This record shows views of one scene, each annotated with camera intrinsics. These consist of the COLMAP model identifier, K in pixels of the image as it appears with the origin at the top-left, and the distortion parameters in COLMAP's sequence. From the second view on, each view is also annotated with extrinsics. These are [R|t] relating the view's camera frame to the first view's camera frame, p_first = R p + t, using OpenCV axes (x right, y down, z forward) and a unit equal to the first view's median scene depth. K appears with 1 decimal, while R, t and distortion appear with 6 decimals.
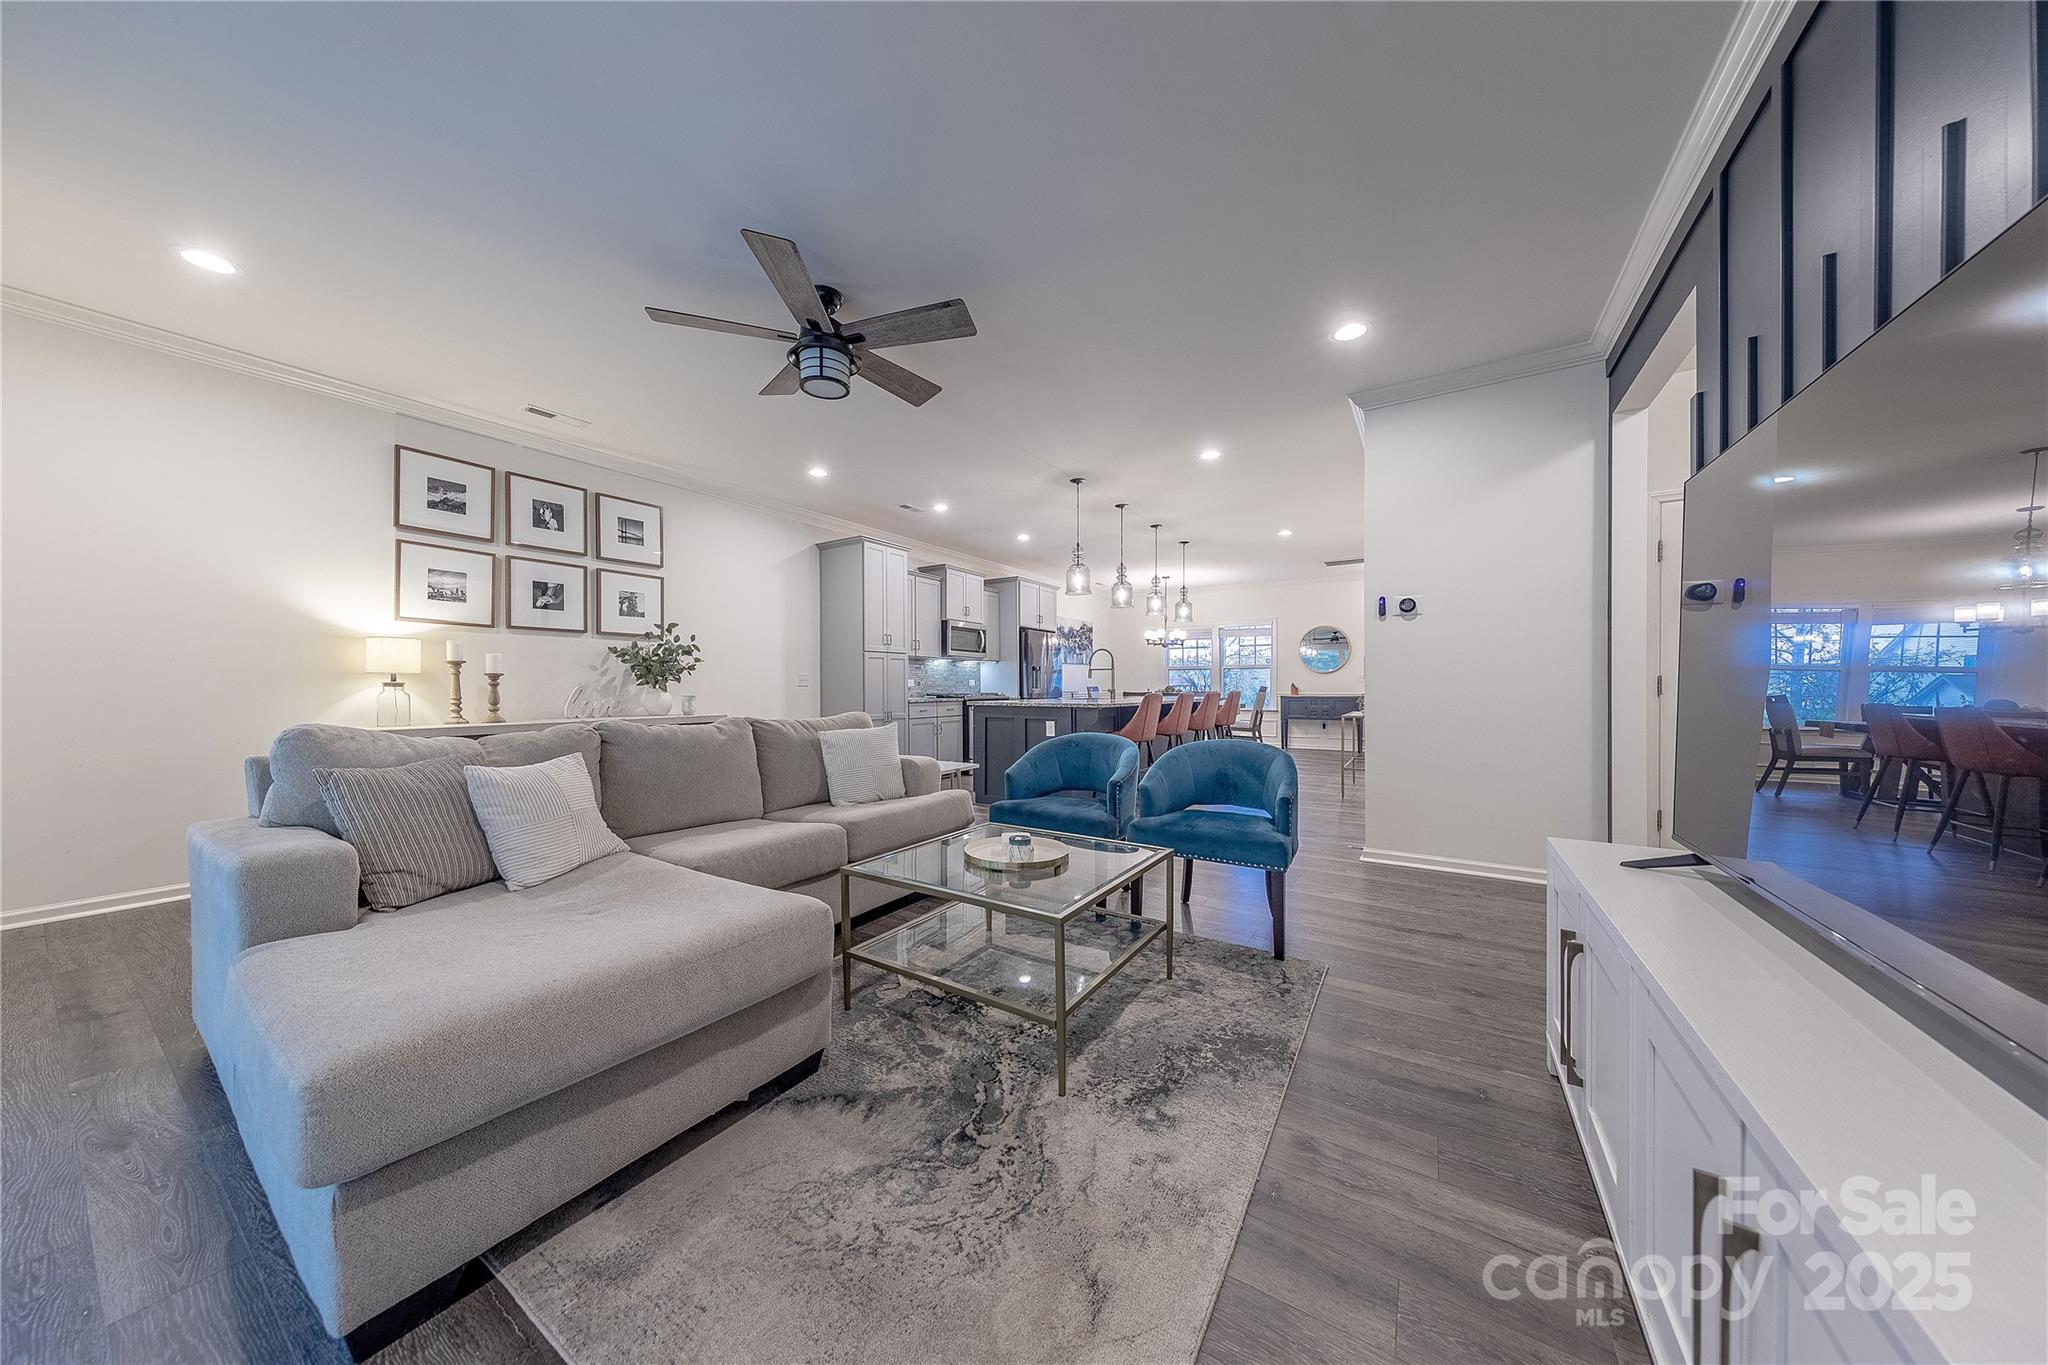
lens RADIAL K [[647.3, 0, 1012.4], [0, 647.3, 686.7], [0, 0, 1]] dist [0.010932, -0.000908]
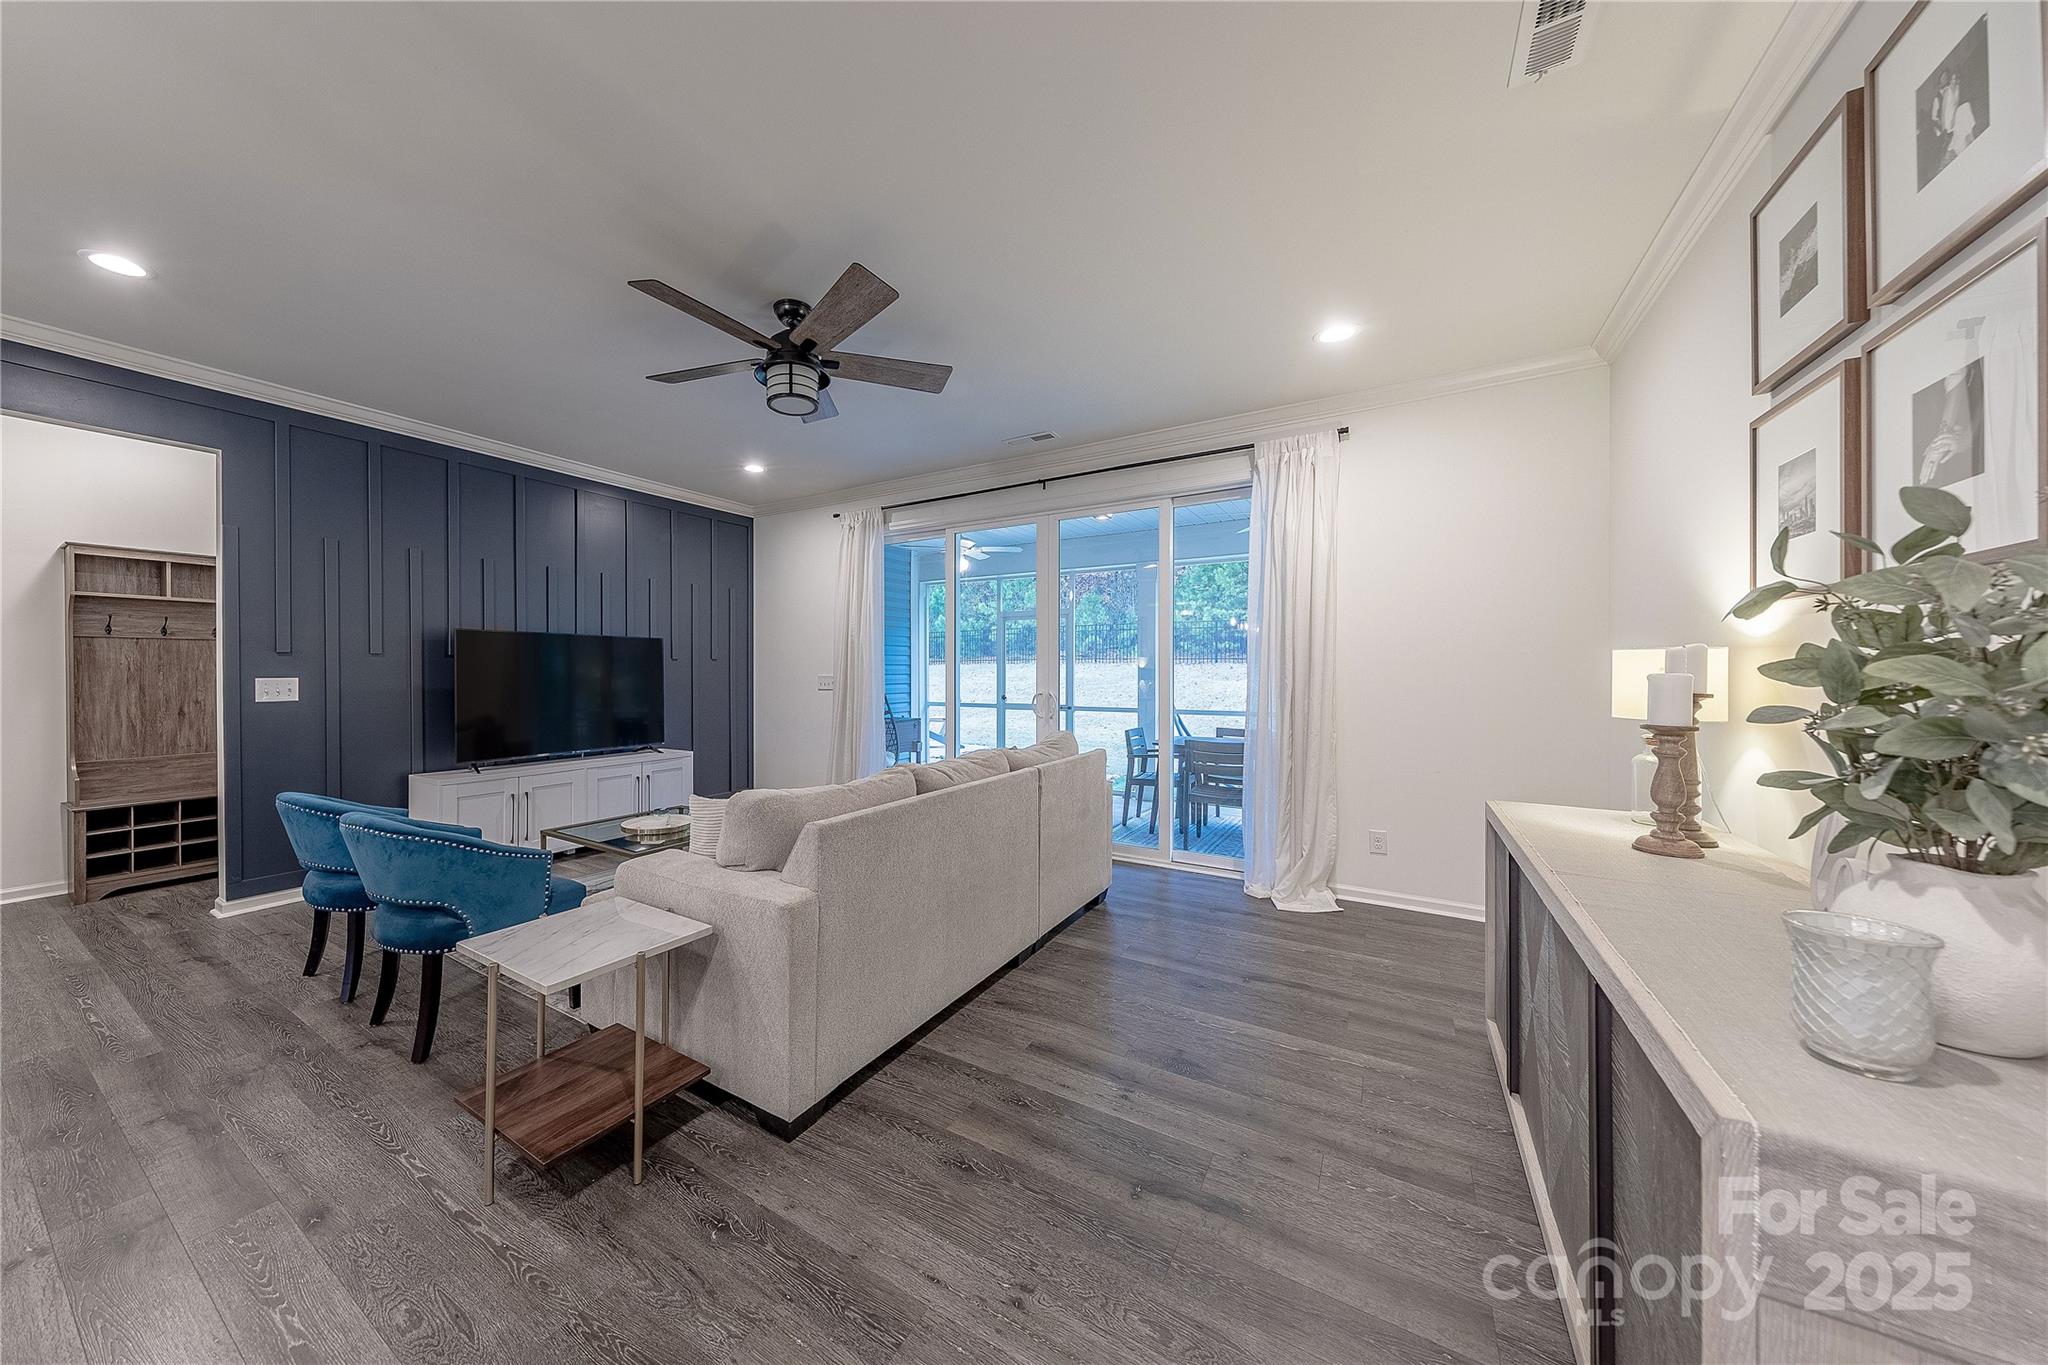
lens RADIAL K [[700.9, 0, 937.2], [0, 700.9, 664.0], [0, 0, 1]] dist [0.000370, 0.000631]
pose [[-0.999931, 0.003131, 0.011320, -0.301859], [0.003023, 0.999950, -0.009573, -0.042791], [-0.011350, -0.009538, -0.999890, 1.198176]]
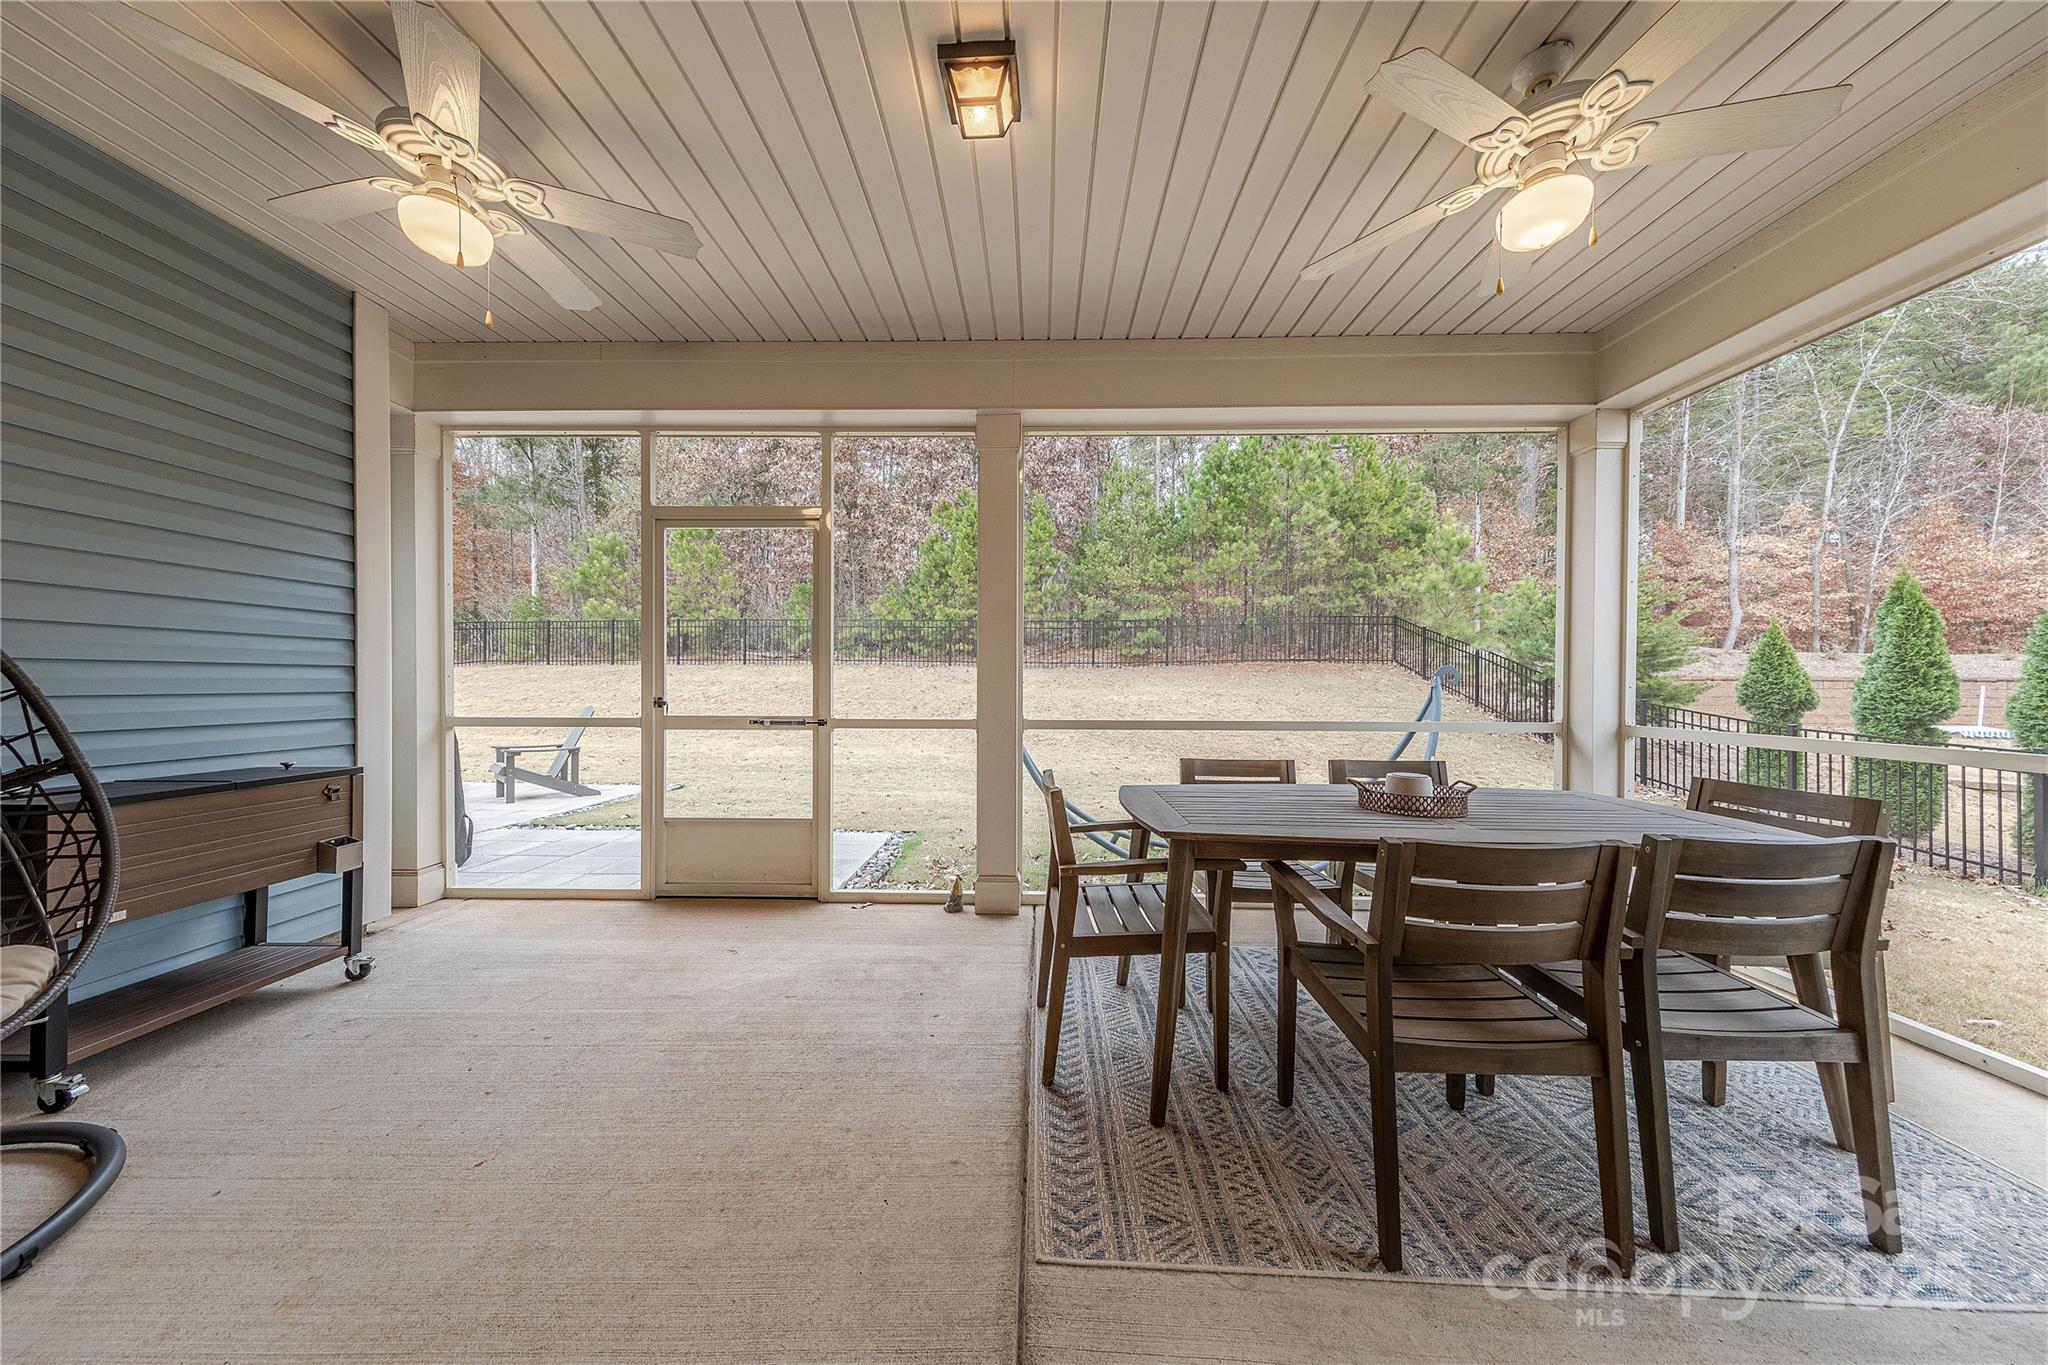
lens RADIAL K [[647.3, 0, 1041.7], [0, 647.3, 684.9], [0, 0, 1]] dist [0.010932, -0.000908]
pose [[-0.836784, -0.004084, -0.547519, -0.411461], [-0.008017, 0.999956, 0.004795, -0.000955], [0.547475, 0.008402, -0.836780, 0.240699]]
